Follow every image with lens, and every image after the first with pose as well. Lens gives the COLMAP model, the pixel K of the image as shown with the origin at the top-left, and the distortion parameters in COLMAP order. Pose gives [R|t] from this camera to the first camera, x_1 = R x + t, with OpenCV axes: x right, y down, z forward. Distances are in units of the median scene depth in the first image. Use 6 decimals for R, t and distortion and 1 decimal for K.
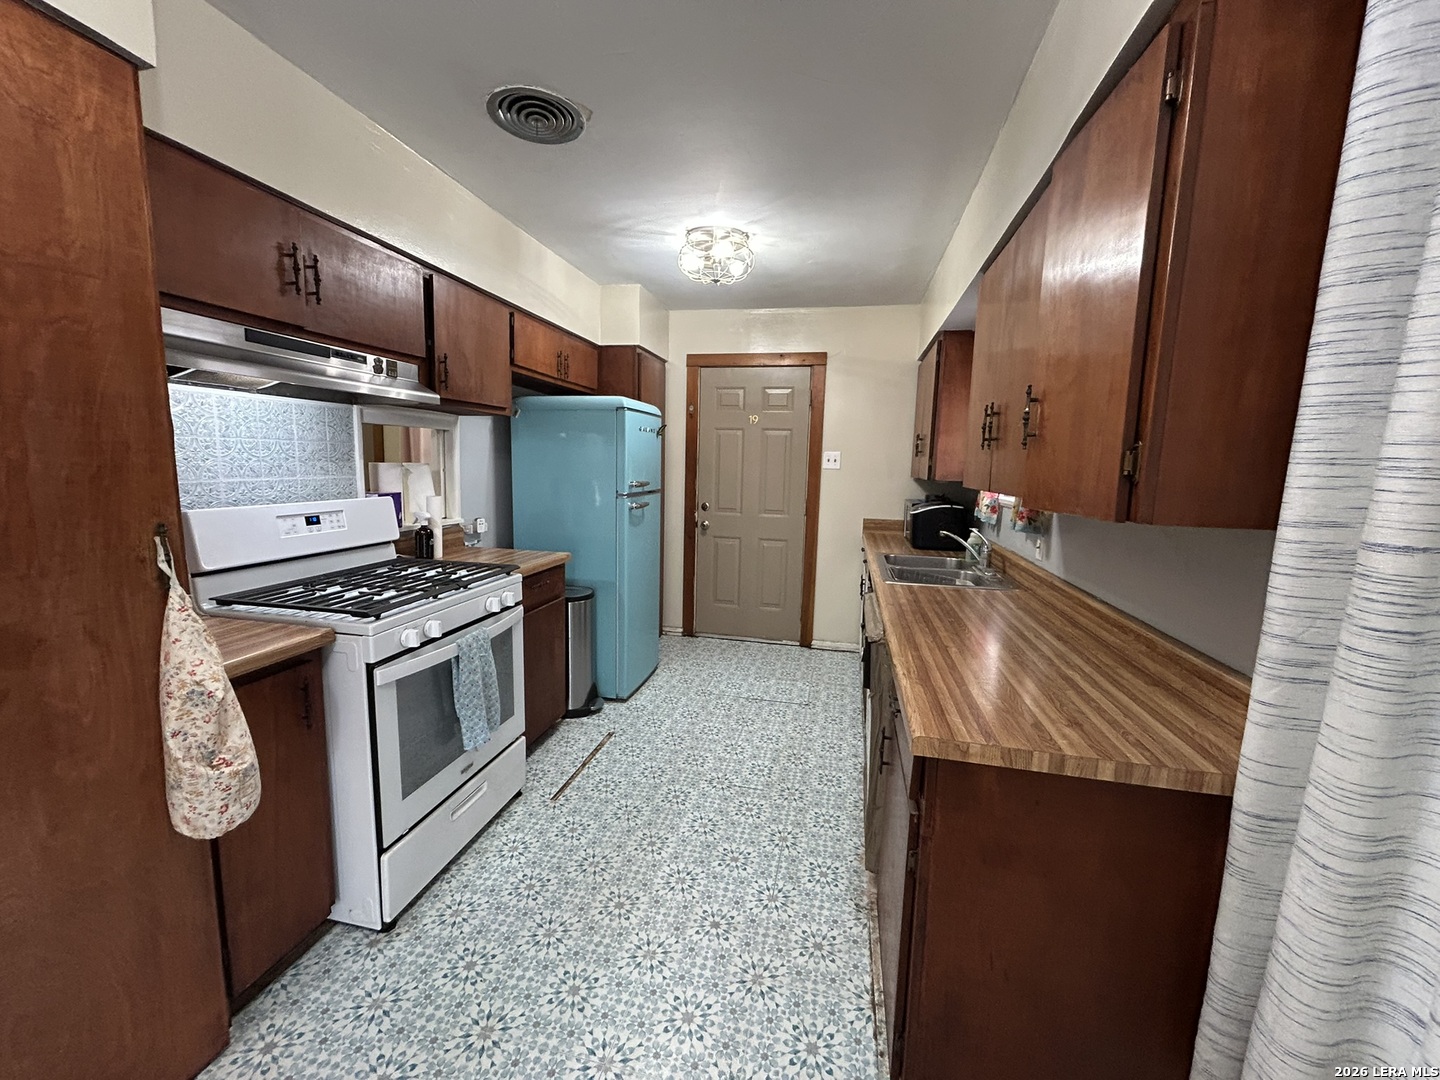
lens RADIAL K [[578.5, 0, 718.5], [0, 578.5, 539.3], [0, 0, 1]] dist [-0.000033, -0.000236]
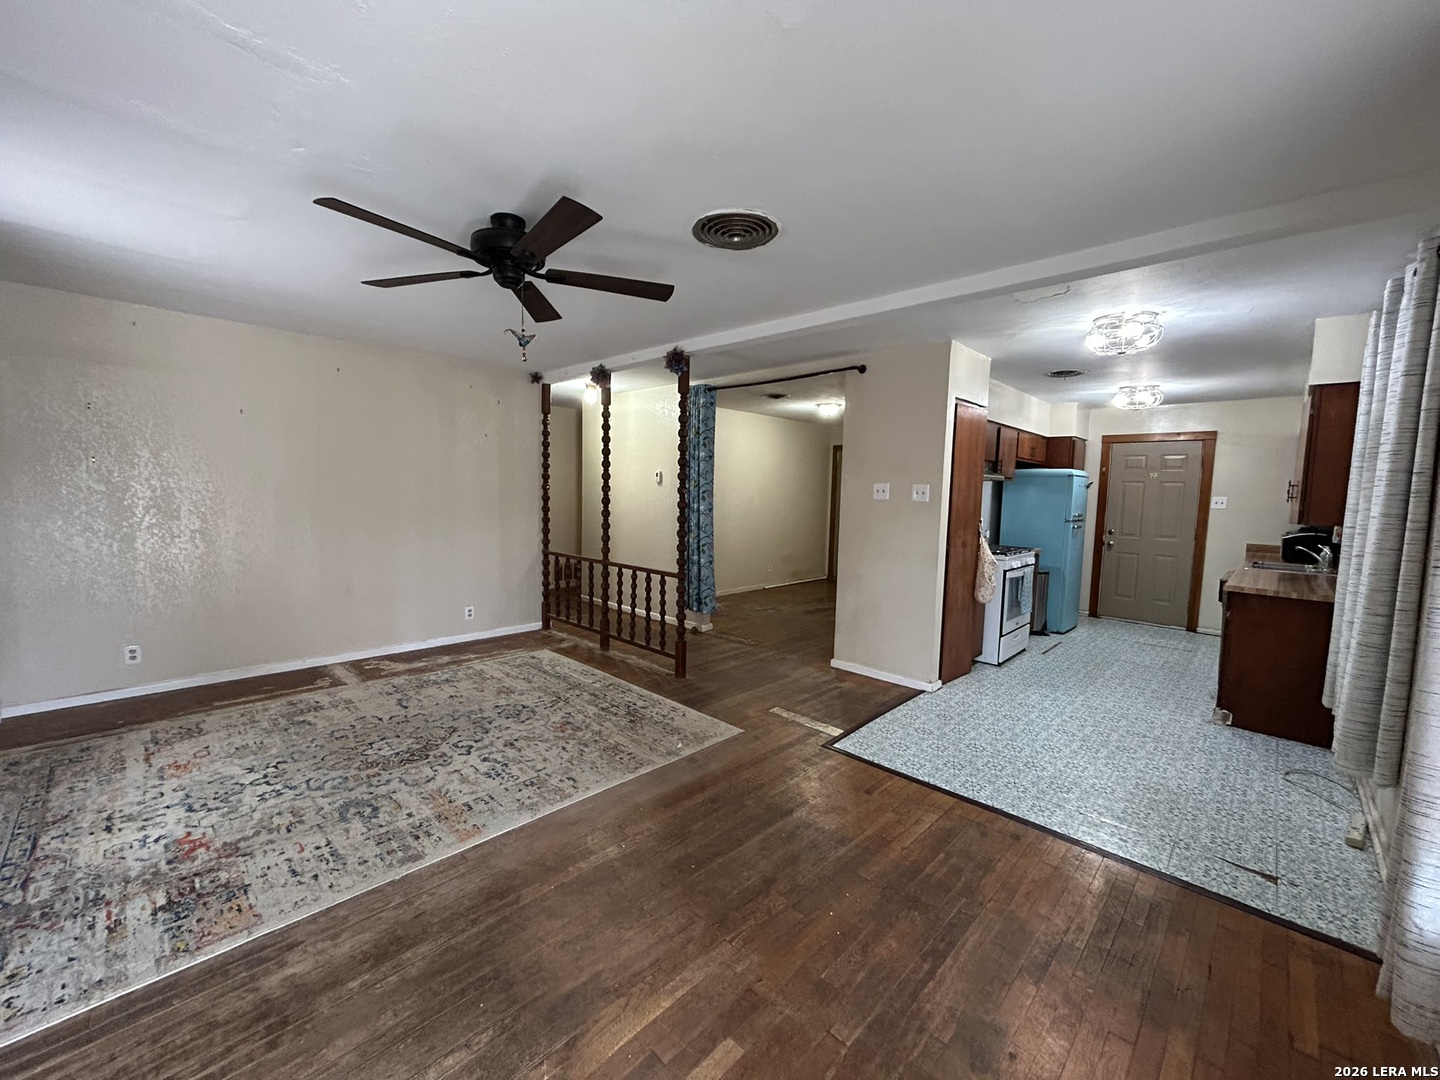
lens RADIAL K [[578.5, 0, 718.5], [0, 578.5, 539.3], [0, 0, 1]] dist [-0.000033, -0.000236]
pose [[0.851084, 0.040539, -0.523463, -0.127665], [-0.072977, 0.996471, -0.041481, 0.123422], [0.519934, 0.073504, 0.851038, -1.021176]]
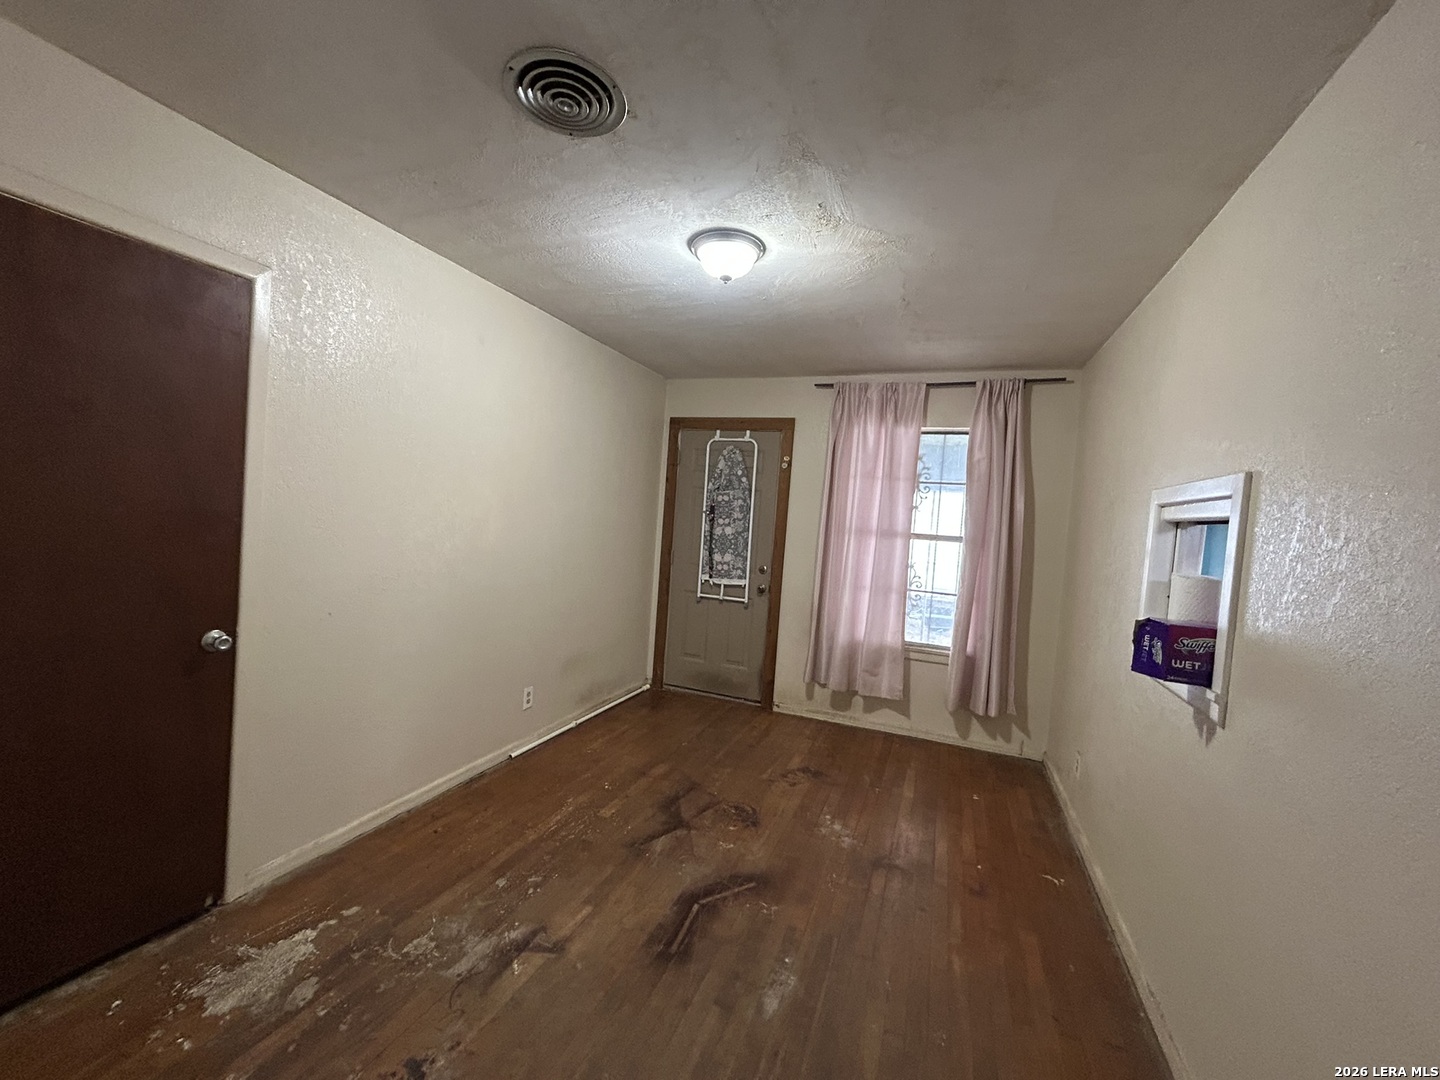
lens RADIAL K [[578.5, 0, 718.5], [0, 578.5, 539.3], [0, 0, 1]] dist [-0.000033, -0.000236]
pose [[0.984348, 0.047422, -0.169737, -0.721415], [-0.064344, 0.993336, -0.095621, -0.058847], [0.164071, 0.105046, 0.980839, 0.202503]]
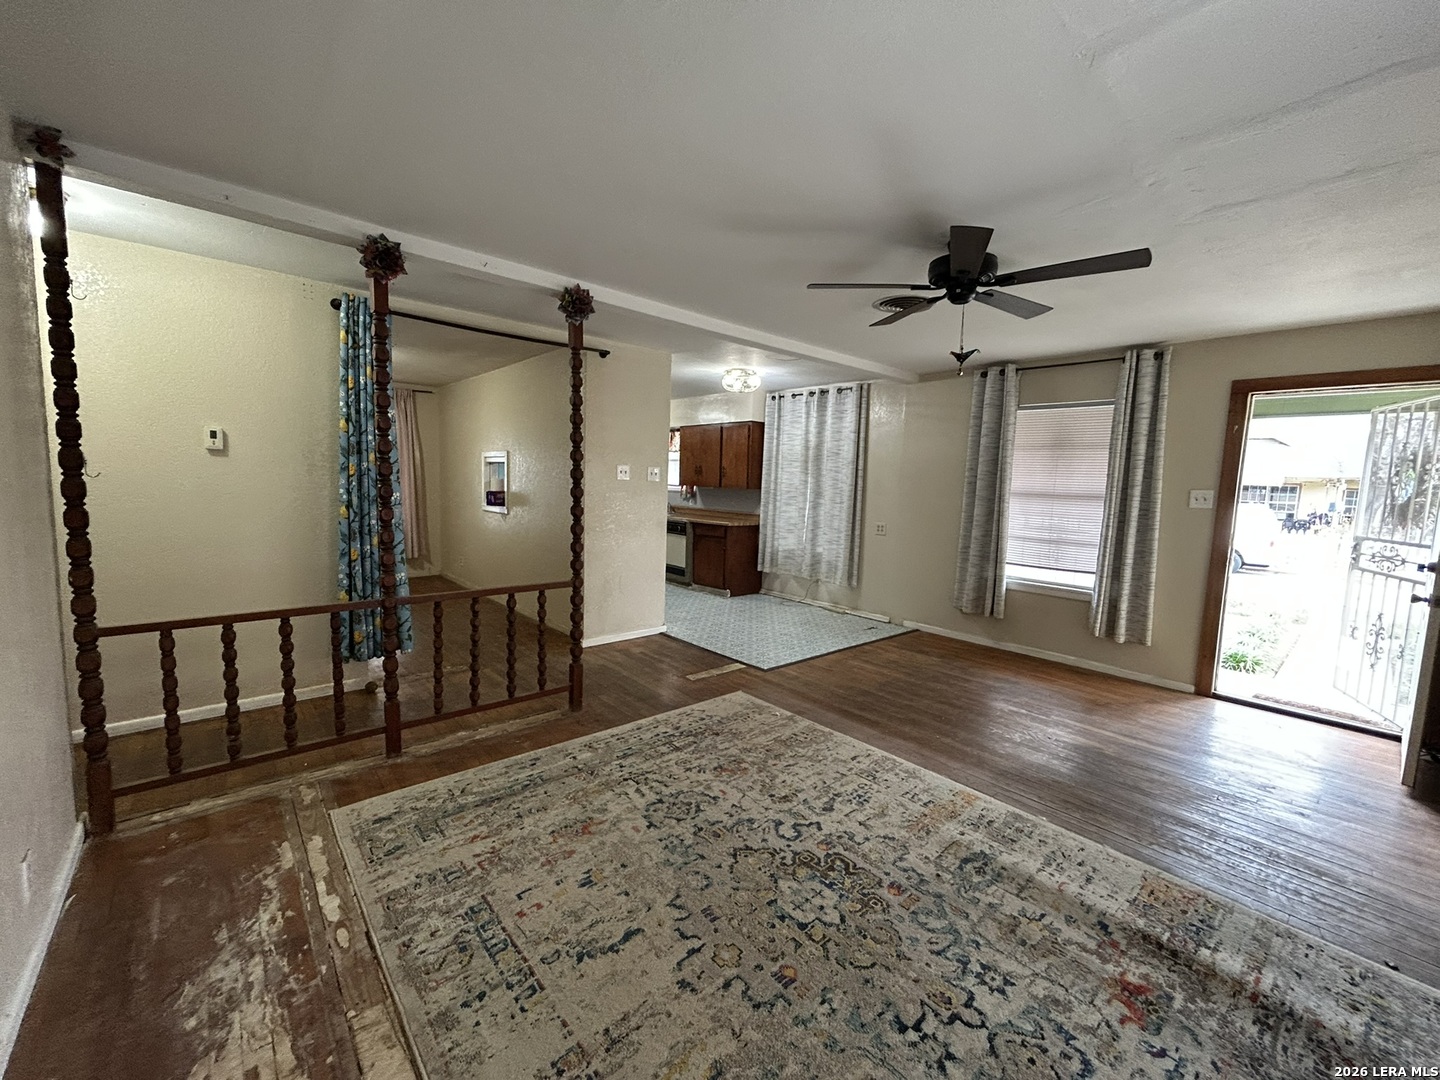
lens RADIAL K [[578.5, 0, 718.5], [0, 578.5, 539.3], [0, 0, 1]] dist [-0.000033, -0.000236]
pose [[0.596681, -0.088983, 0.797530, -1.402118], [0.091254, 0.994910, 0.042733, 0.066536], [-0.797273, 0.047279, 0.601764, -0.798816]]
